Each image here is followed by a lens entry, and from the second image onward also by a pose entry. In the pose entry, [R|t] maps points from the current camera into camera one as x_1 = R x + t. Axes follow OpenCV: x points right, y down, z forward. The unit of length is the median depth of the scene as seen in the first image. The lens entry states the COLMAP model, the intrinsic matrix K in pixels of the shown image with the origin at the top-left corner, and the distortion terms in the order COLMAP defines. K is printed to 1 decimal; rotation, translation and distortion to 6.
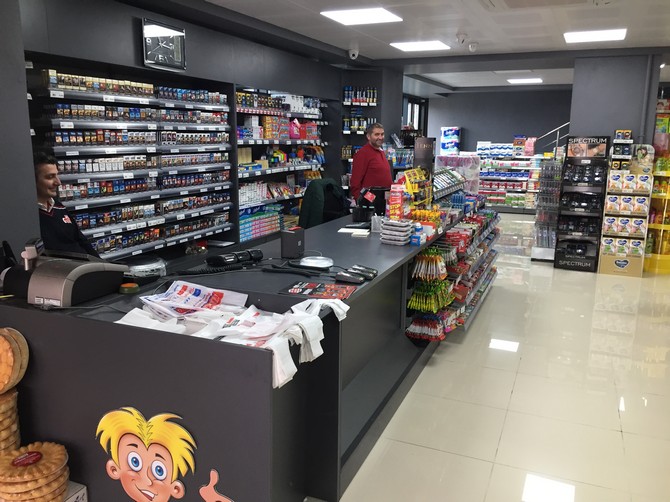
lens RADIAL K [[573.1, 0, 332.0], [0, 573.1, 247.9], [0, 0, 1]] dist [0.056799, -0.072012]
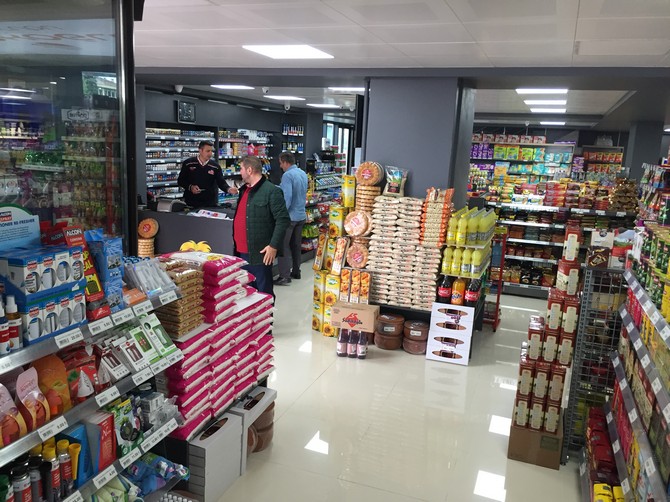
lens RADIAL K [[573.1, 0, 333.3], [0, 573.1, 252.9], [0, 0, 1]] dist [0.056799, -0.072012]
pose [[0.997927, 0.024749, 0.059406, 0.108942], [-0.024590, 0.999692, -0.003409, 0.130505], [-0.059472, 0.001941, 0.998228, -0.931012]]
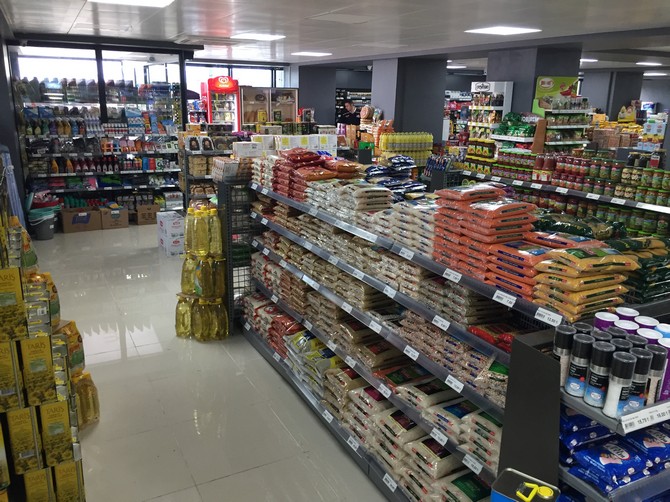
lens RADIAL K [[573.1, 0, 335.1], [0, 573.1, 252.8], [0, 0, 1]] dist [0.056799, -0.072012]
pose [[0.769841, 0.174140, -0.614020, 1.436167], [-0.134683, 0.984718, 0.110411, 0.252676], [0.623863, -0.002301, 0.781530, -1.502807]]
